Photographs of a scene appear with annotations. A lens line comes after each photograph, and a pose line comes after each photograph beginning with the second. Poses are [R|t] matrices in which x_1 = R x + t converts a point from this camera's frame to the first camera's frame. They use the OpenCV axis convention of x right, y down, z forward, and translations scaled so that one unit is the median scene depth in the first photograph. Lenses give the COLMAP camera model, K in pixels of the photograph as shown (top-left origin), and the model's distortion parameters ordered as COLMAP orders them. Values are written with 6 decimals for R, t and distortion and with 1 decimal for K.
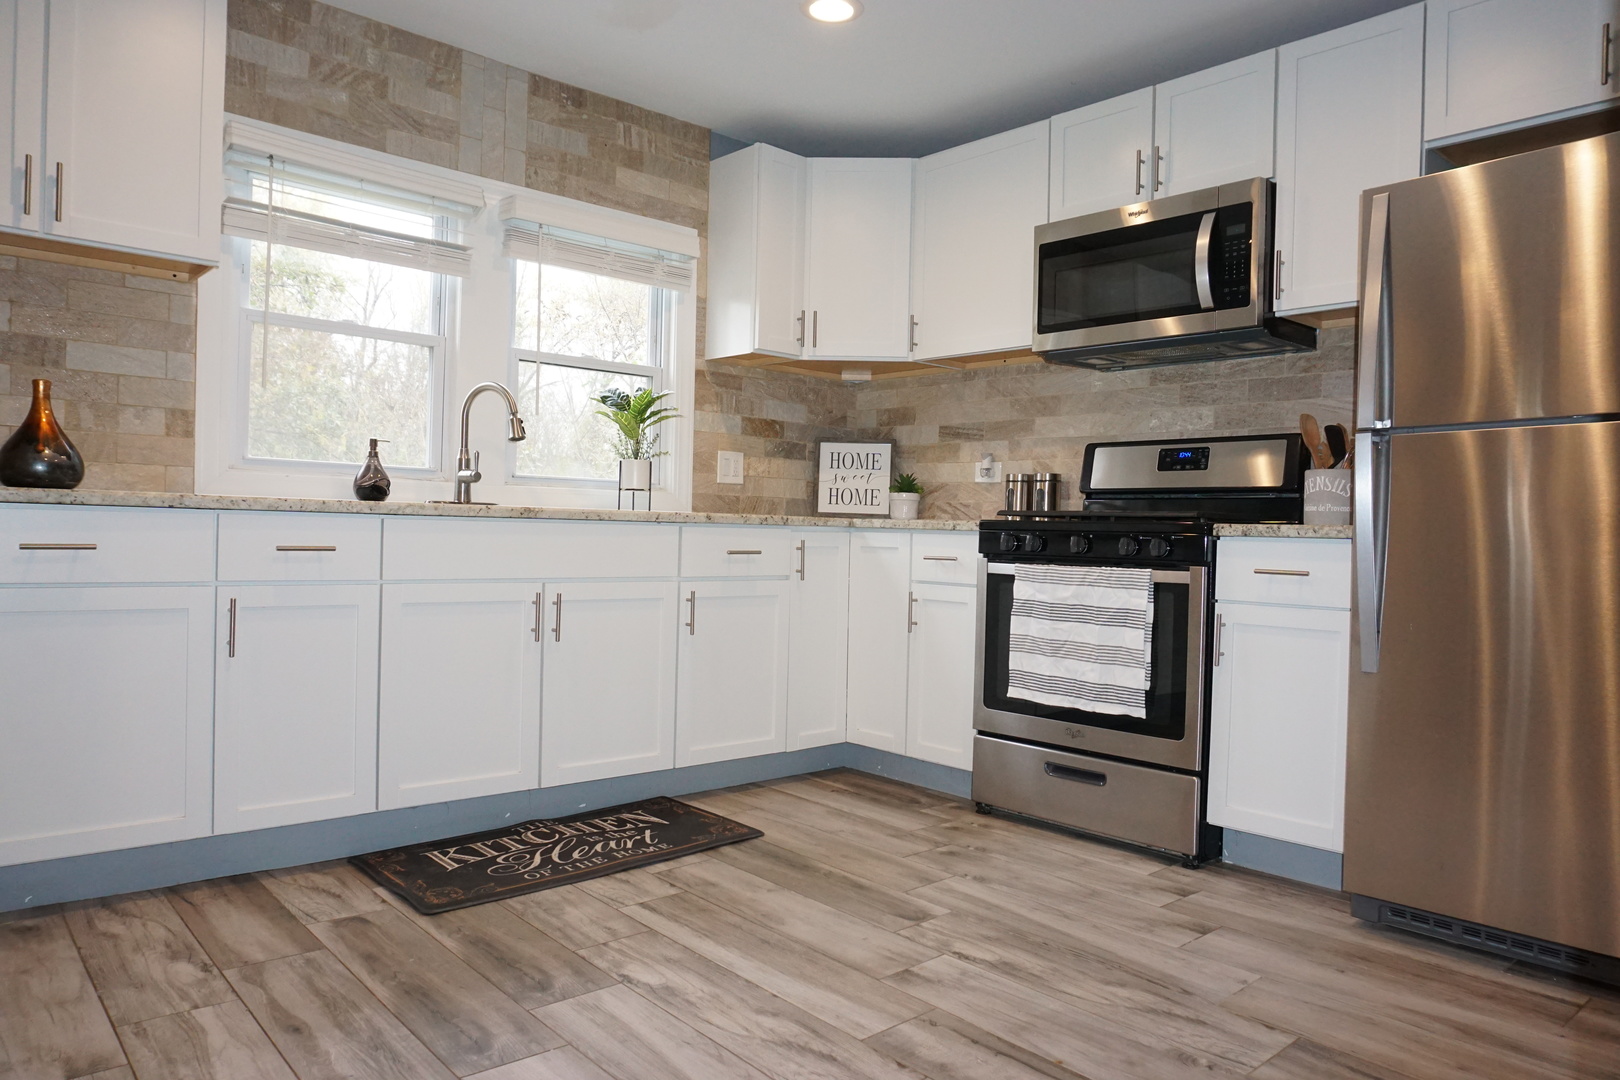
lens RADIAL K [[1076.2, 0, 804.3], [0, 1076.2, 542.1], [0, 0, 1]] dist [-0.048519, 0.032269]
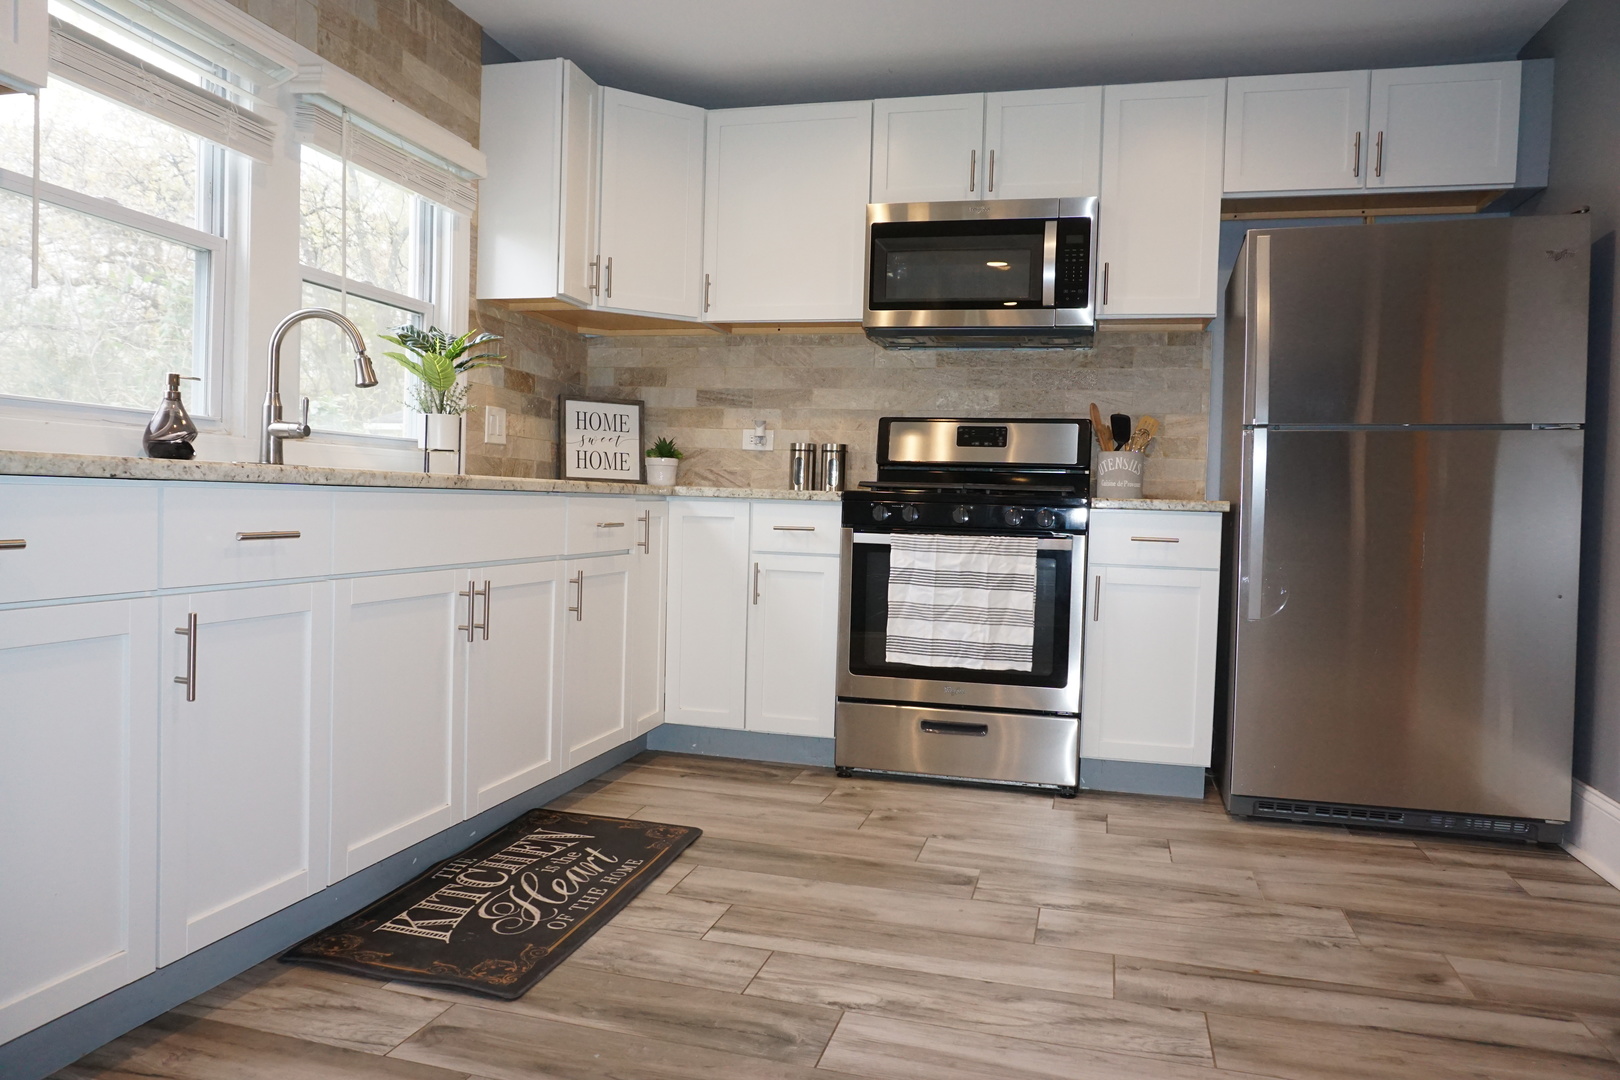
lens RADIAL K [[1076.2, 0, 806.9], [0, 1076.2, 540.2], [0, 0, 1]] dist [-0.048519, 0.032269]
pose [[0.836667, -0.020606, 0.547324, -0.447326], [-0.001437, 0.999206, 0.039815, -0.015129], [-0.547710, -0.034098, 0.835973, 0.177693]]
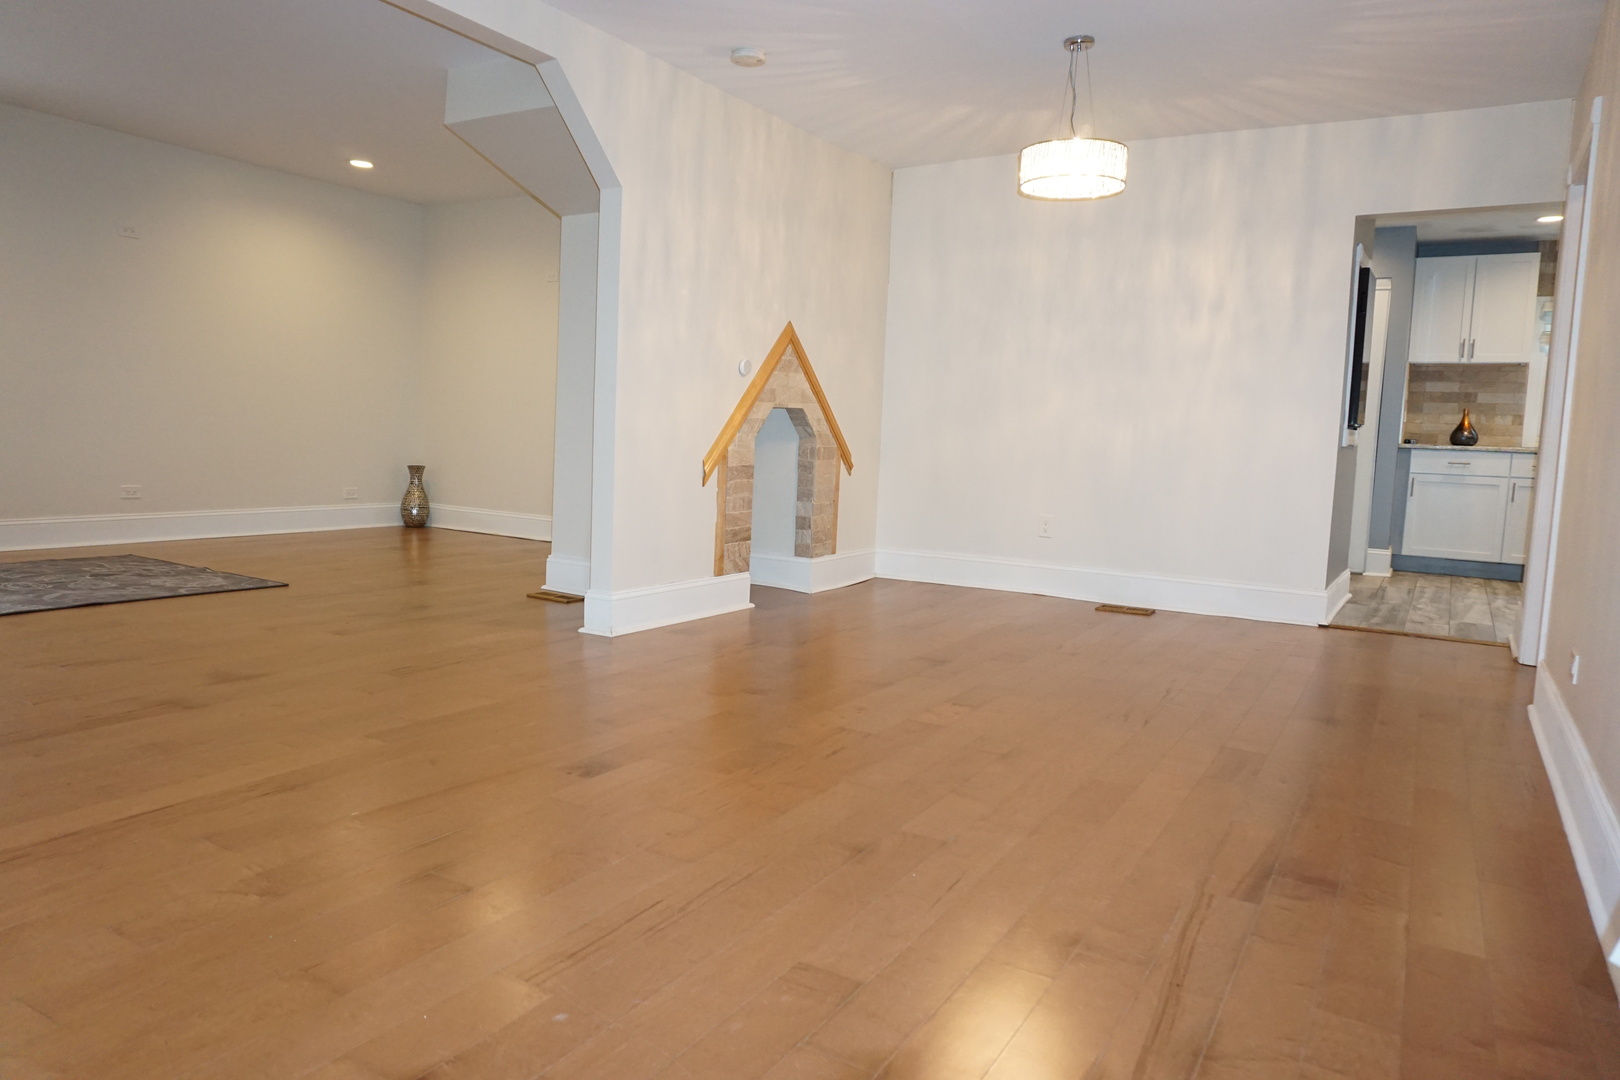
lens RADIAL K [[1076.2, 0, 807.1], [0, 1076.2, 544.9], [0, 0, 1]] dist [-0.048519, 0.032269]
pose [[0.296978, 0.090036, -0.950630, 1.325094], [-0.034871, 0.995903, 0.083430, 0.036854], [0.954247, 0.008373, 0.298901, -1.374711]]
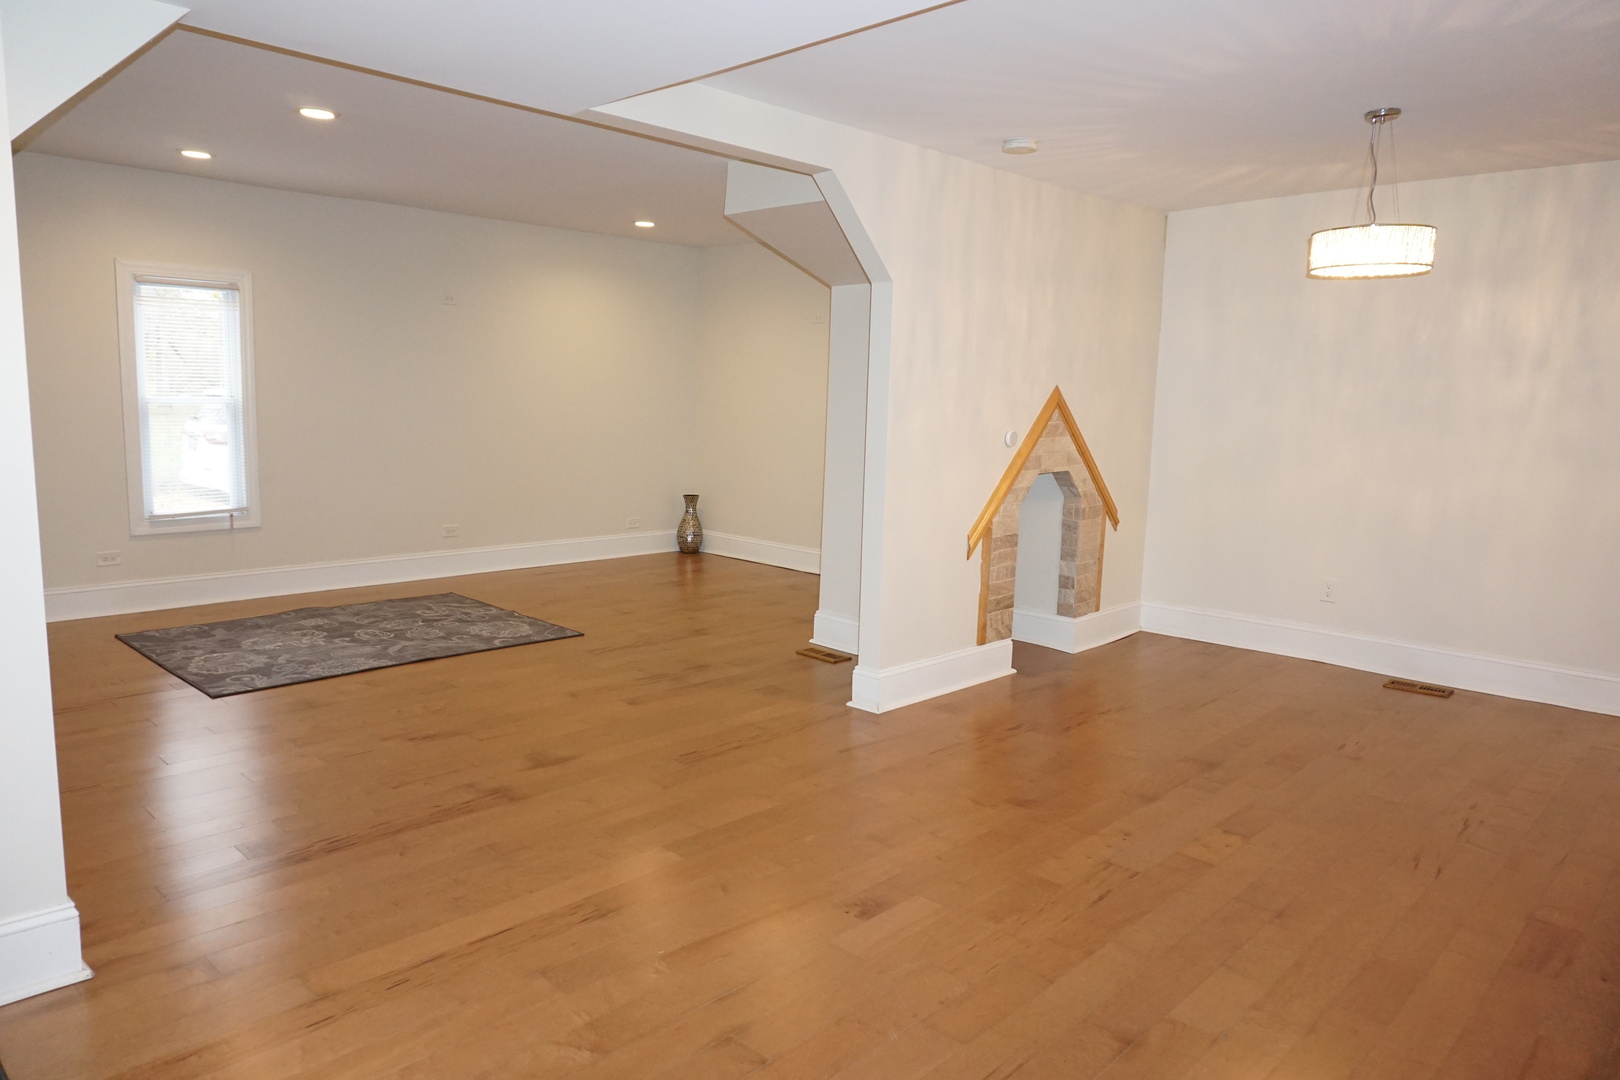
lens RADIAL K [[1076.2, 0, 804.3], [0, 1076.2, 546.8], [0, 0, 1]] dist [-0.048519, 0.032269]
pose [[0.065850, 0.122929, -0.990228, 1.339438], [-0.023902, 0.992292, 0.121596, -0.125559], [0.997543, 0.015662, 0.068281, -1.402833]]
